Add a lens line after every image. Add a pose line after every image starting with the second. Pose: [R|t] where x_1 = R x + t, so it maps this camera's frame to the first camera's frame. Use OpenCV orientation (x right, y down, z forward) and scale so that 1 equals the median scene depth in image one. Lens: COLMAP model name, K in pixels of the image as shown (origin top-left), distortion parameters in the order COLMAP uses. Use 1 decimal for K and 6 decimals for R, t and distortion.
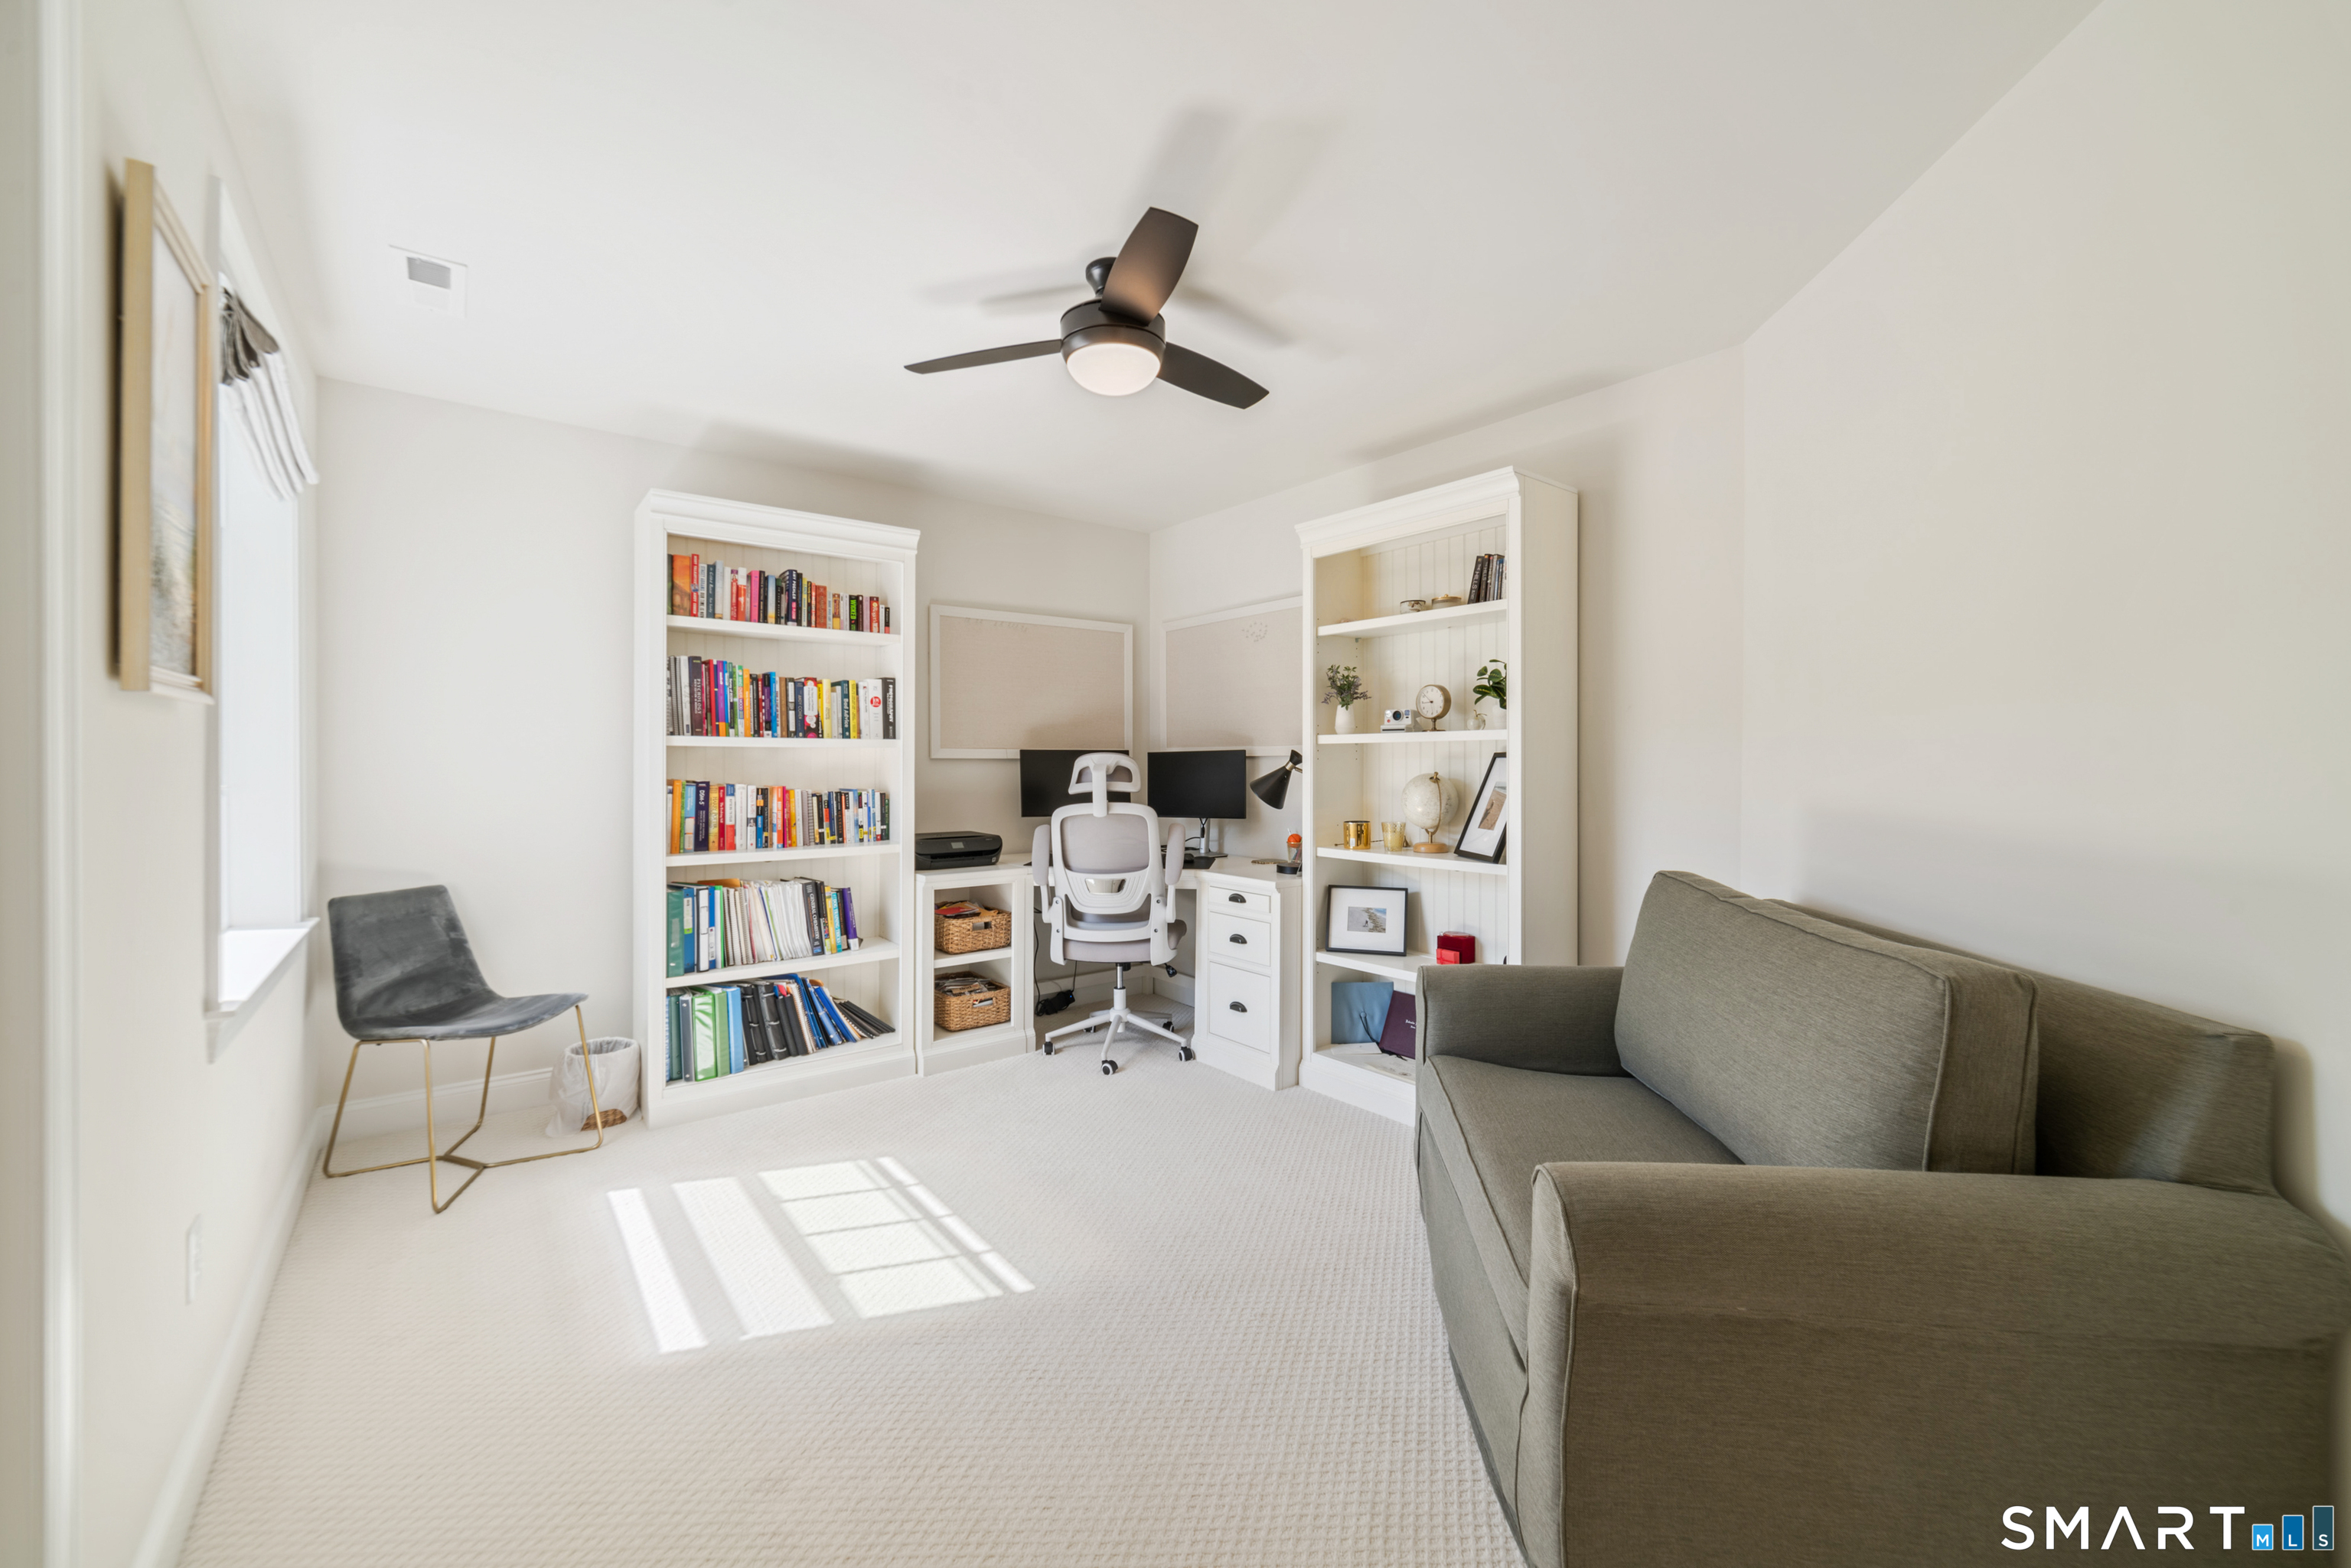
lens RADIAL K [[922.8, 0, 1183.3], [0, 922.8, 771.5], [0, 0, 1]] dist [0.001340, 0.000444]
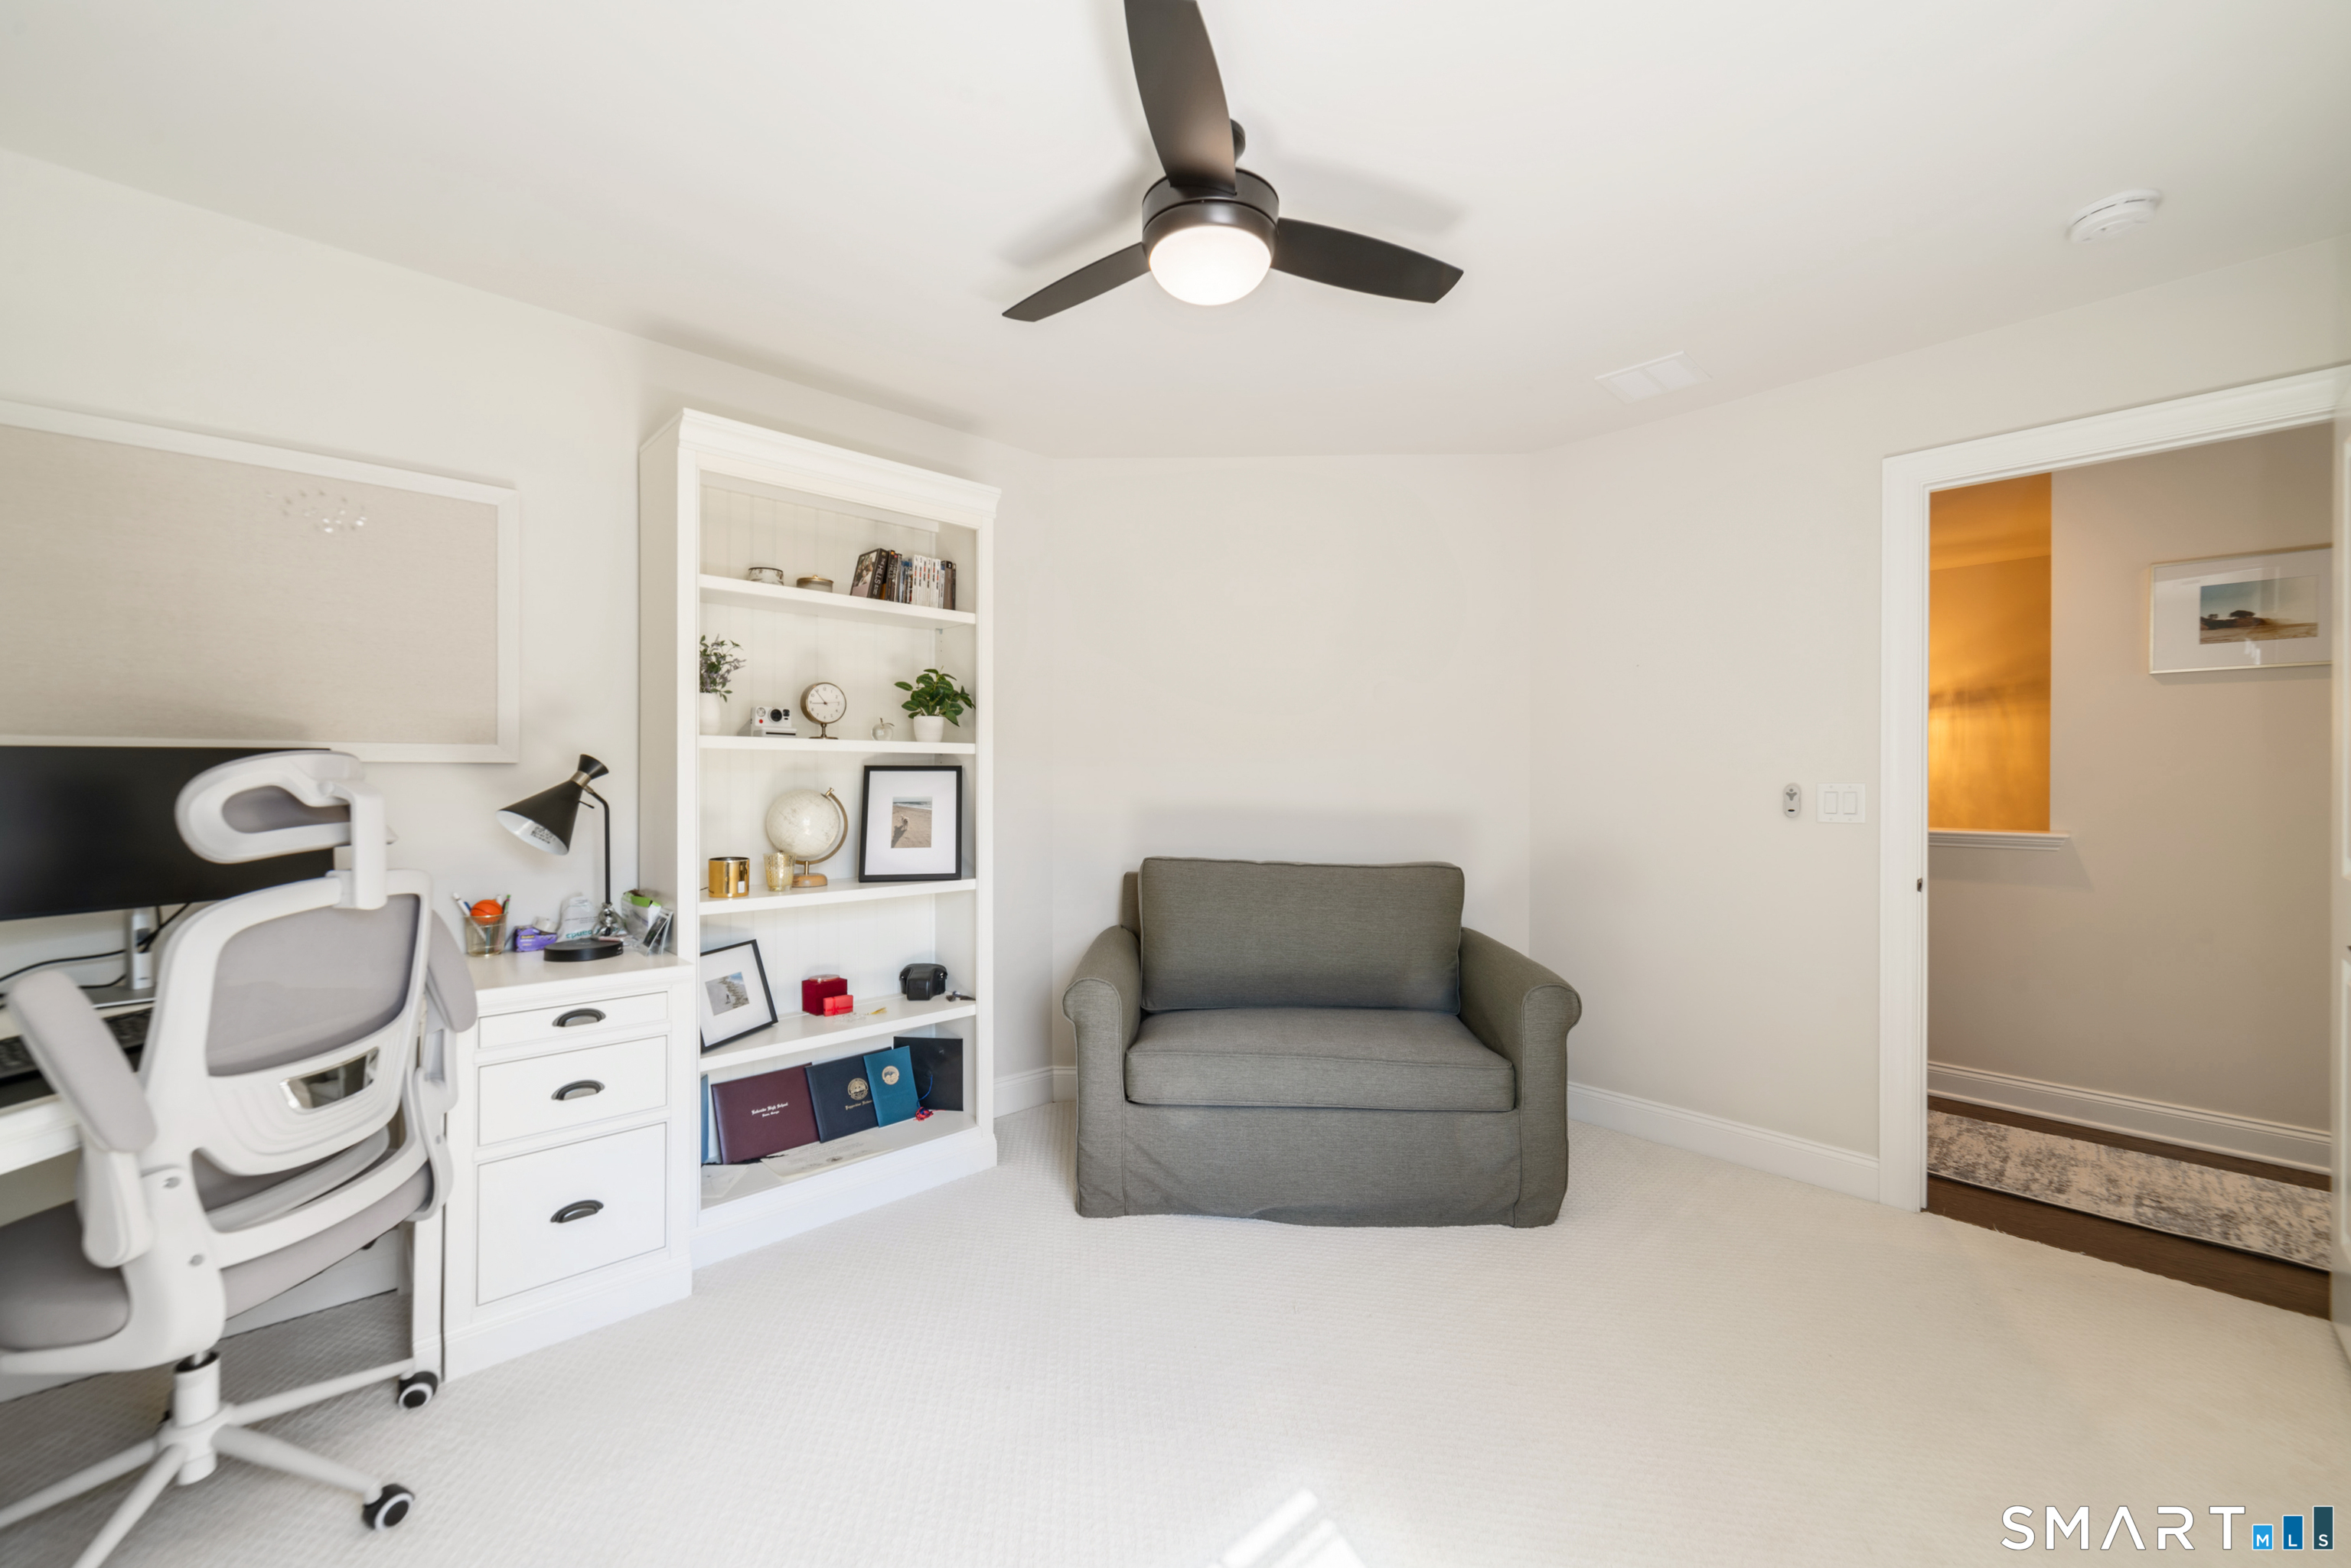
lens RADIAL K [[922.8, 0, 1183.3], [0, 922.8, 771.5], [0, 0, 1]] dist [0.001340, 0.000444]
pose [[-0.076331, 0.002308, 0.997080, -0.551118], [-0.008055, 0.999963, -0.002932, -0.013781], [-0.997050, -0.008256, -0.076310, 0.705163]]
